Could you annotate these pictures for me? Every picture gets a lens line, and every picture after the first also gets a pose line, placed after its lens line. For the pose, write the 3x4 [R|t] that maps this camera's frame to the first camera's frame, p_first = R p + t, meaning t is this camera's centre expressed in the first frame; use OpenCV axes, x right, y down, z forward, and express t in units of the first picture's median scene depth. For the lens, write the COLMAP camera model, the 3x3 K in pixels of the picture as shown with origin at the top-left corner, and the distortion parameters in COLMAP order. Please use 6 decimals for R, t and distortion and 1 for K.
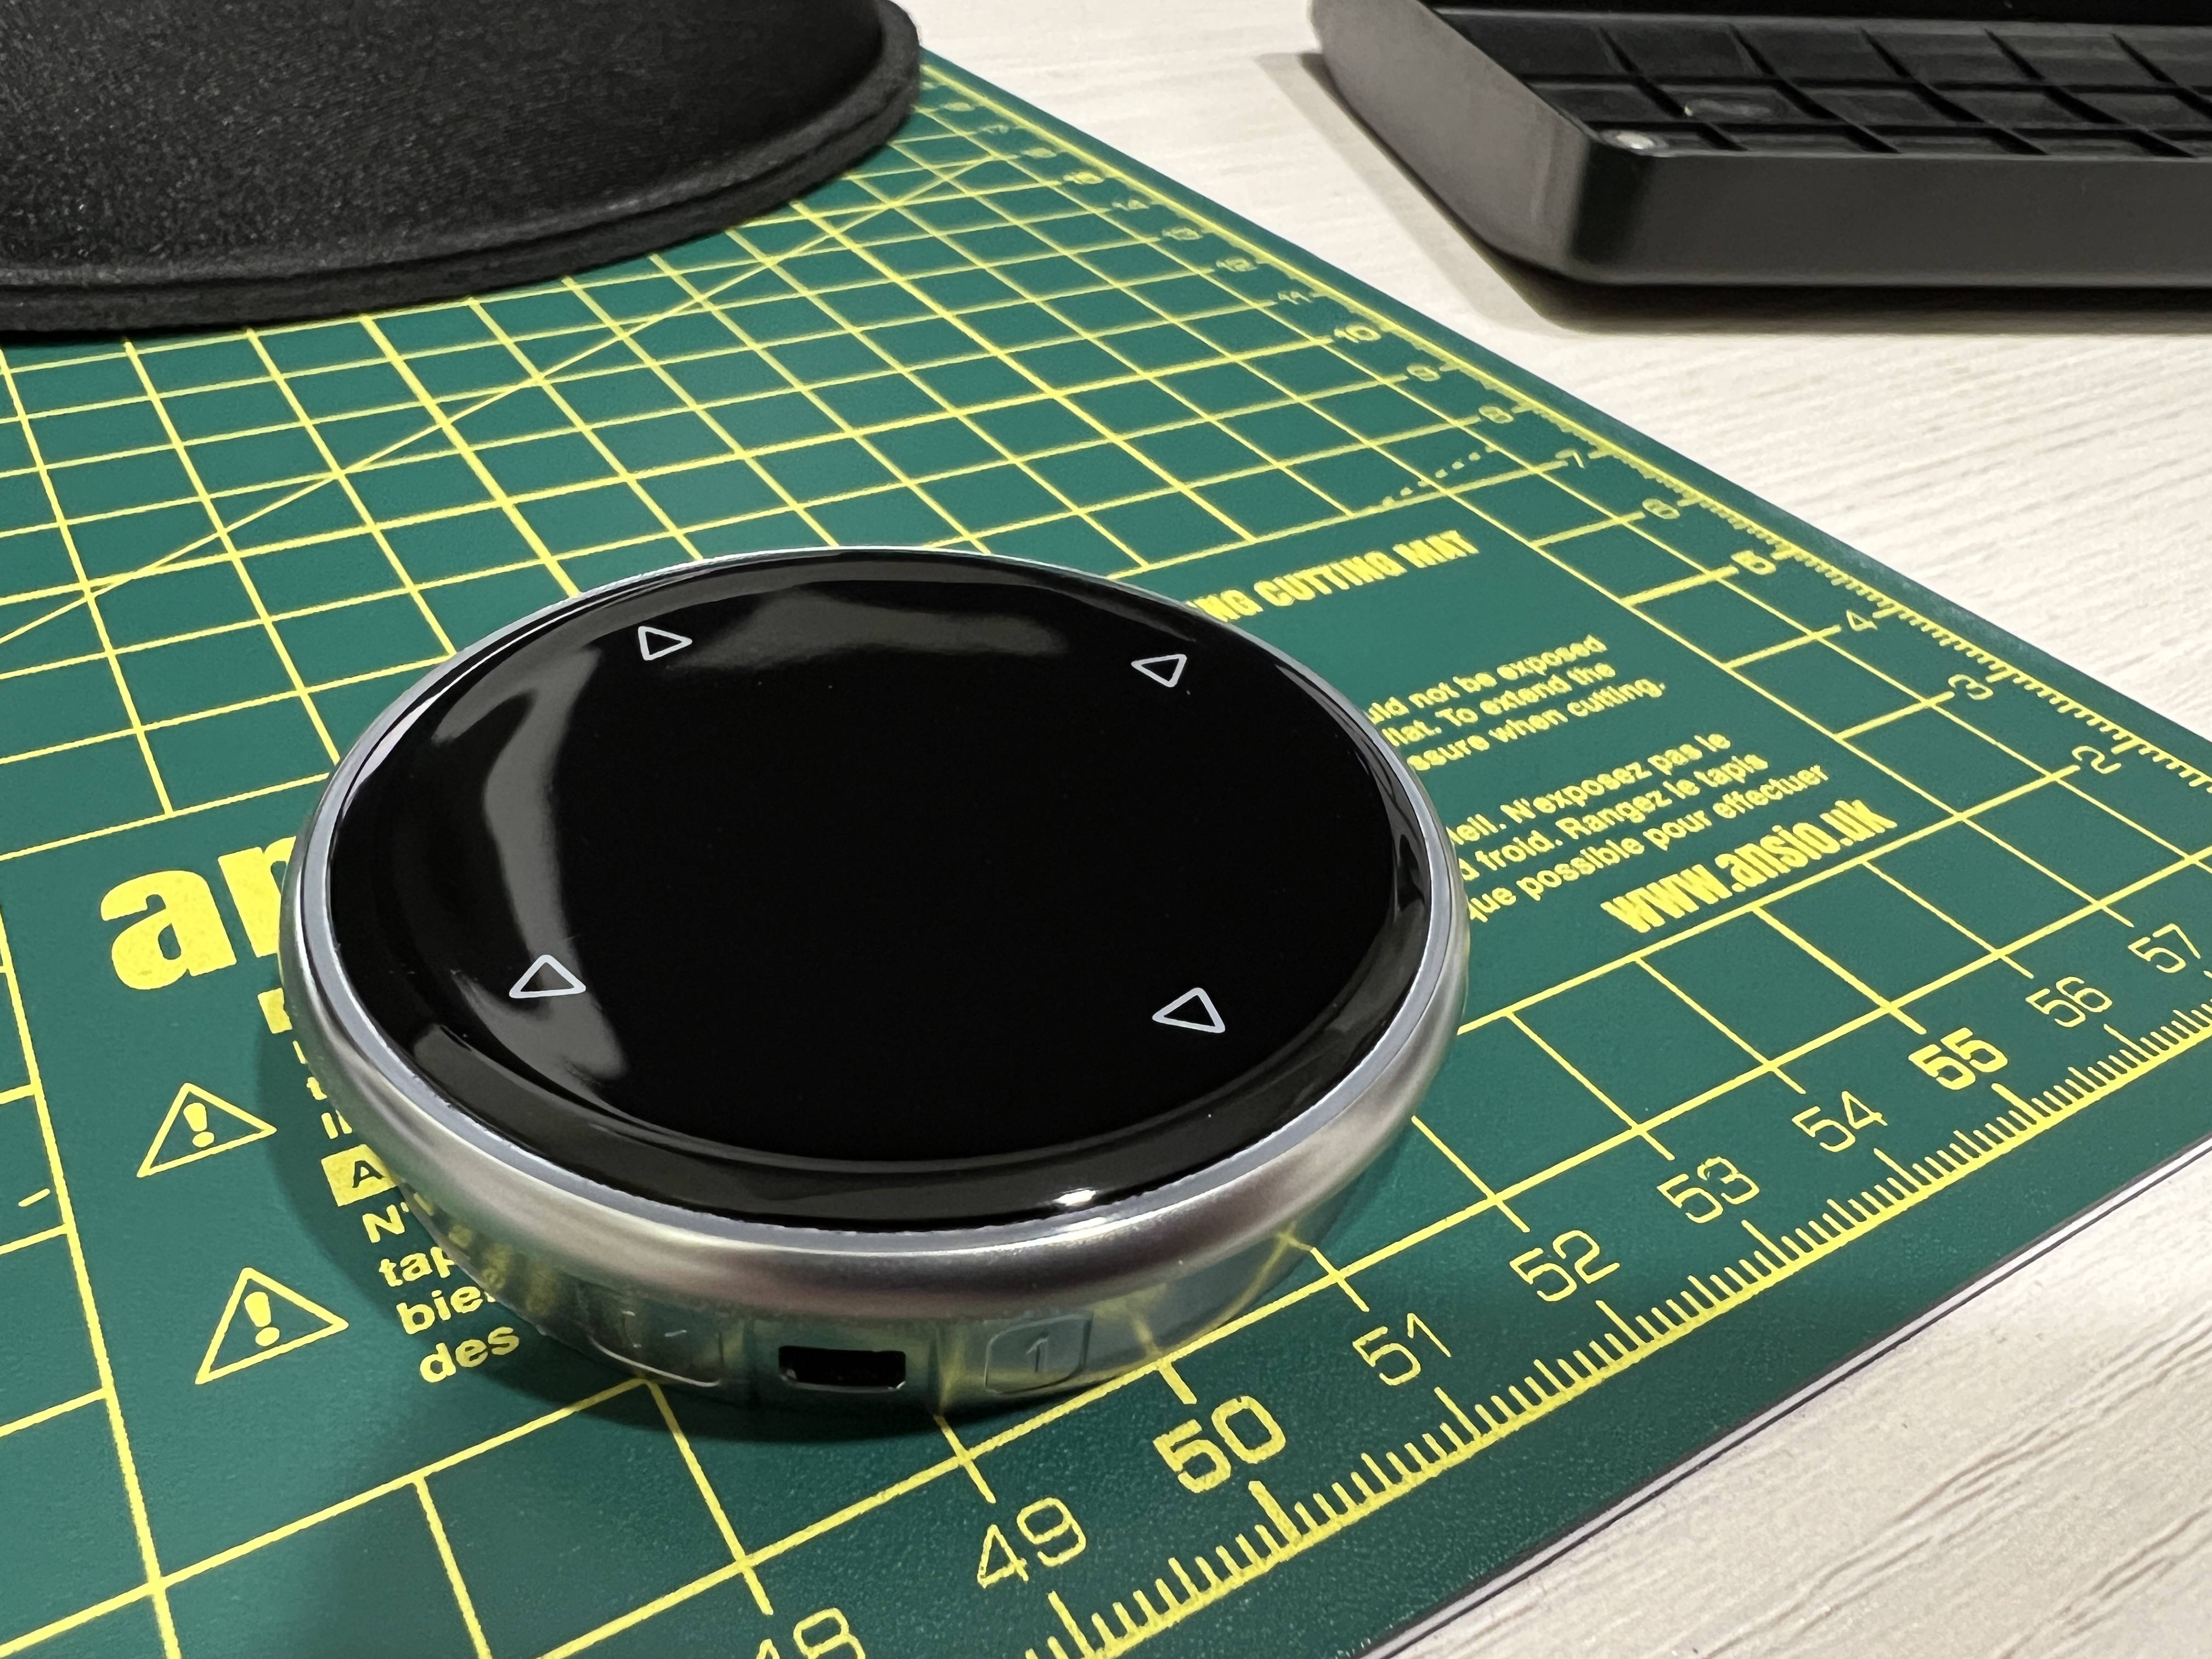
lens RADIAL K [[1881.4, 0, 1106.0], [0, 1881.4, 829.5], [0, 0, 1]] dist [-0.011783, 0.003464]
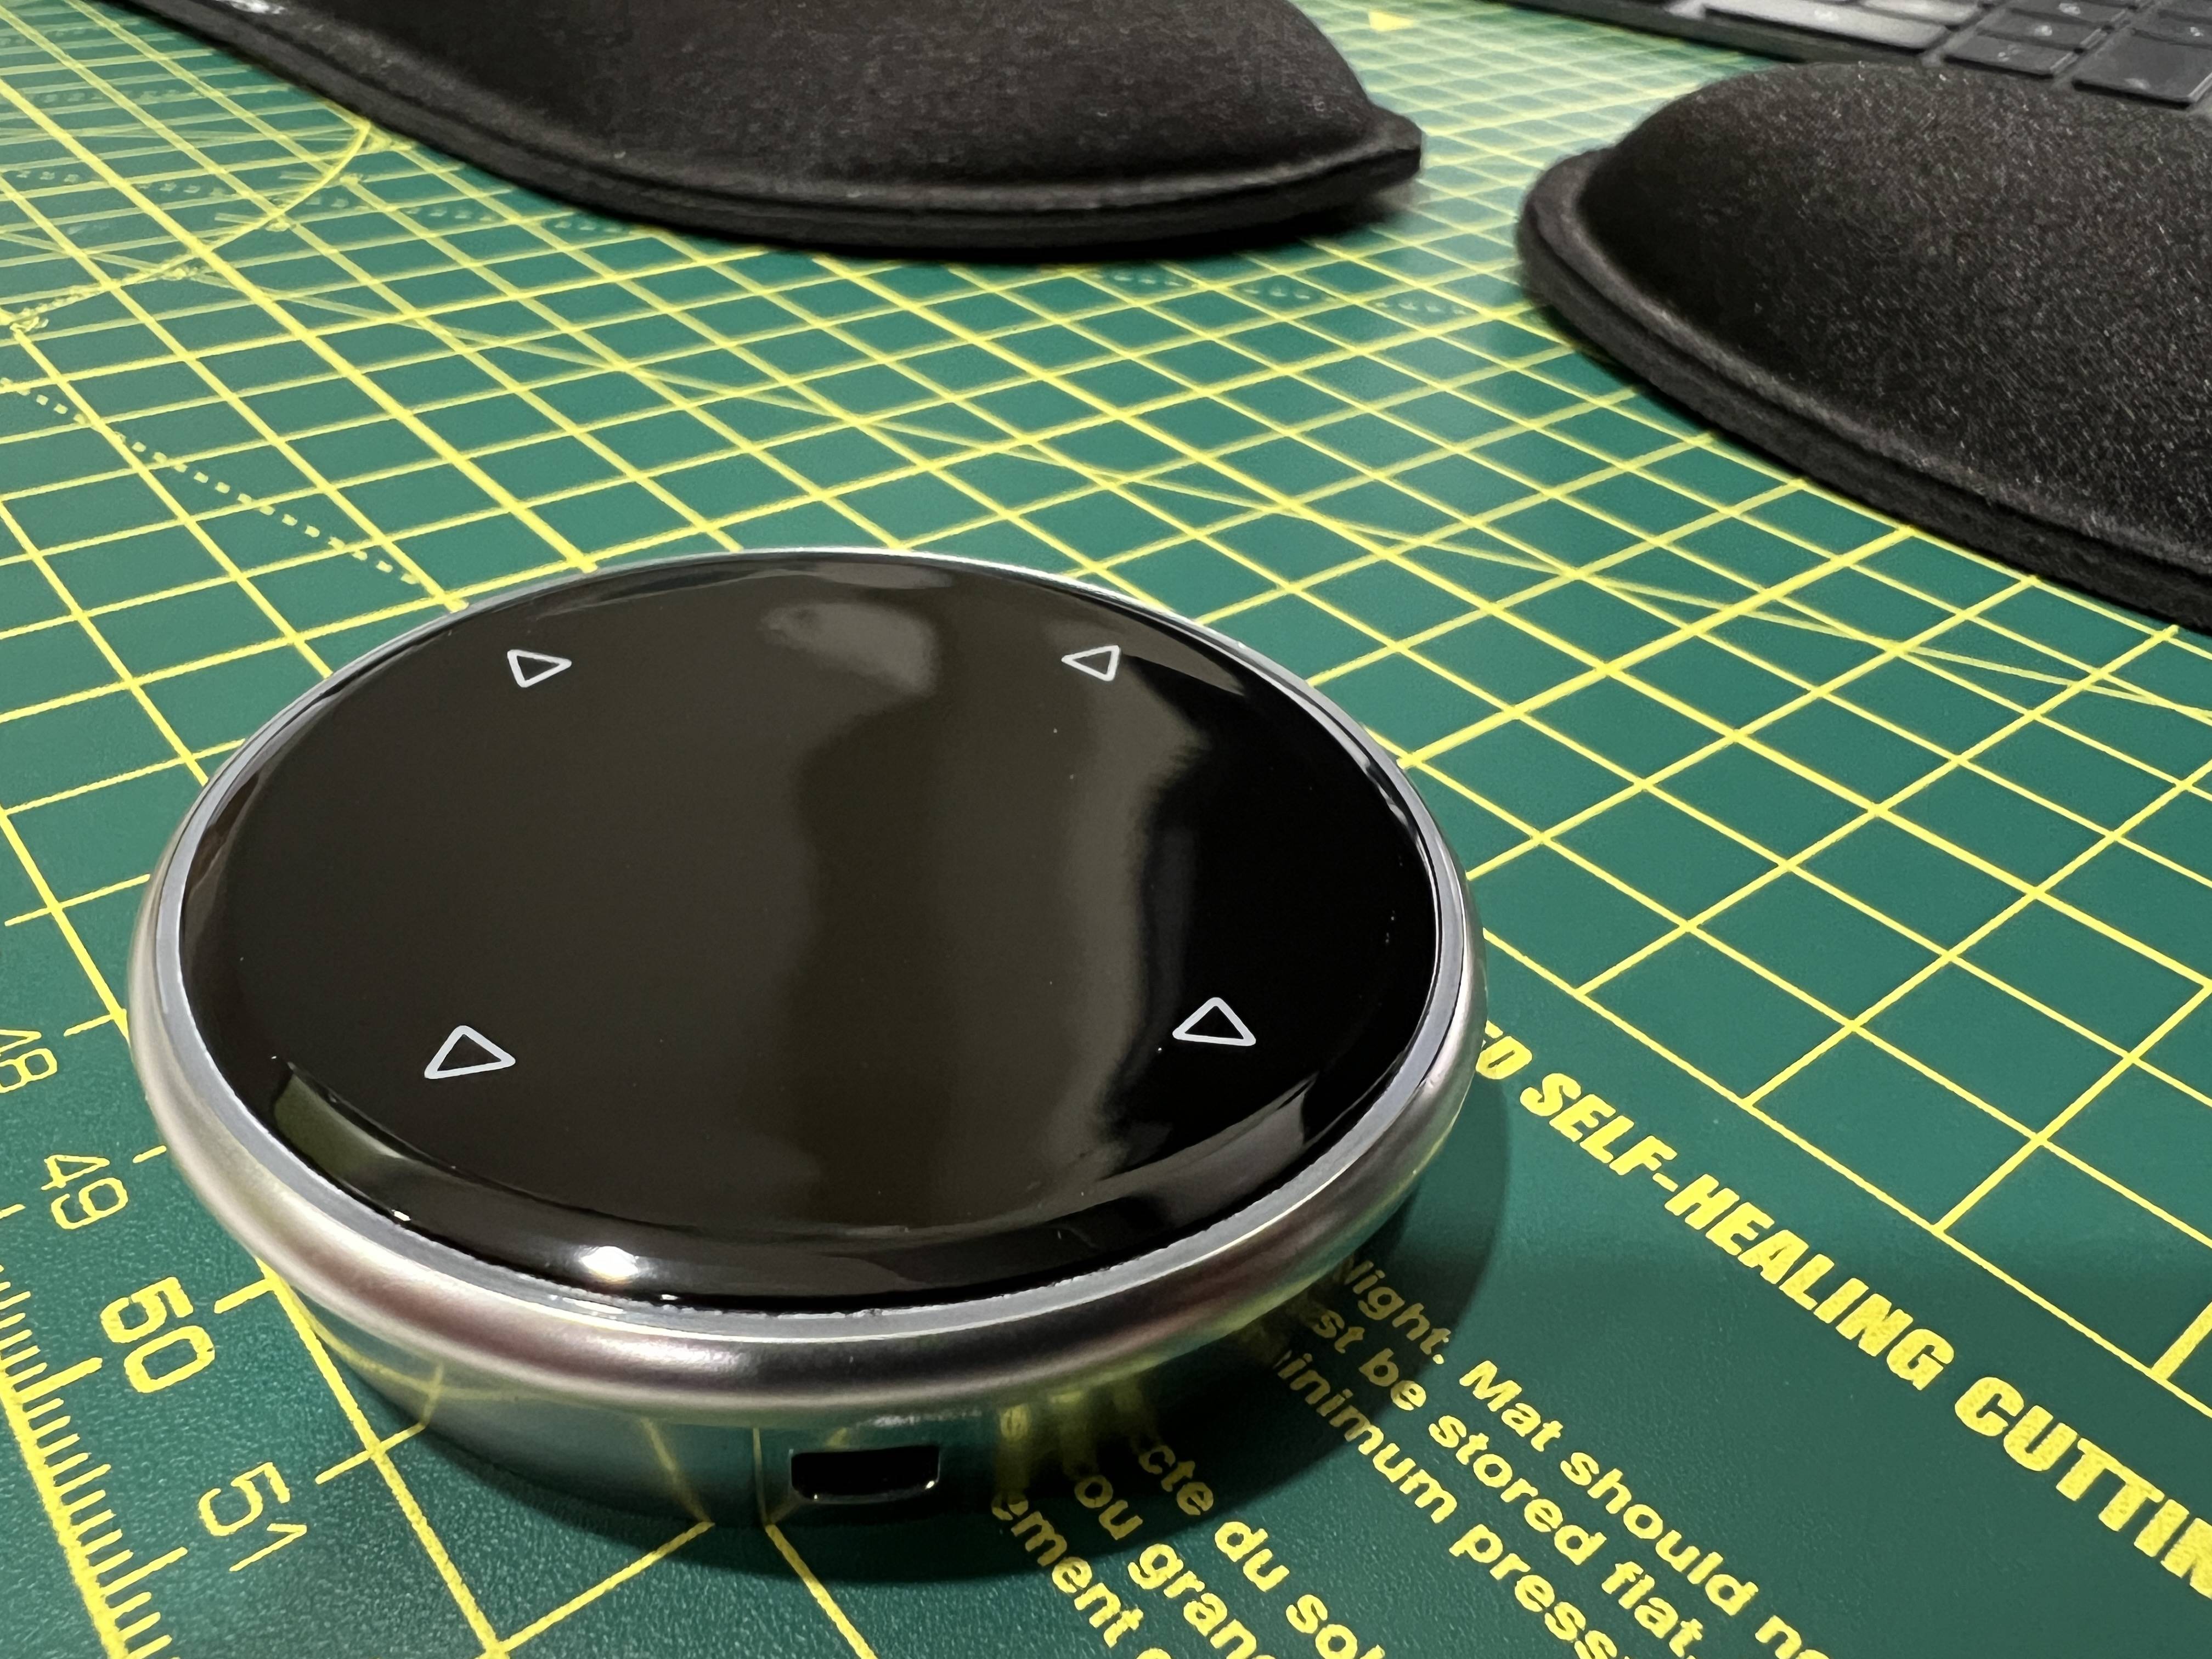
lens RADIAL K [[1882.9, 0, 1060.8], [0, 1882.9, 904.5], [0, 0, 1]] dist [-0.025398, 0.018832]
pose [[0.099394, 0.536064, -0.838306, 0.488824], [-0.633937, 0.683486, 0.361900, -0.278163], [0.766971, 0.495462, 0.407765, 0.547512]]
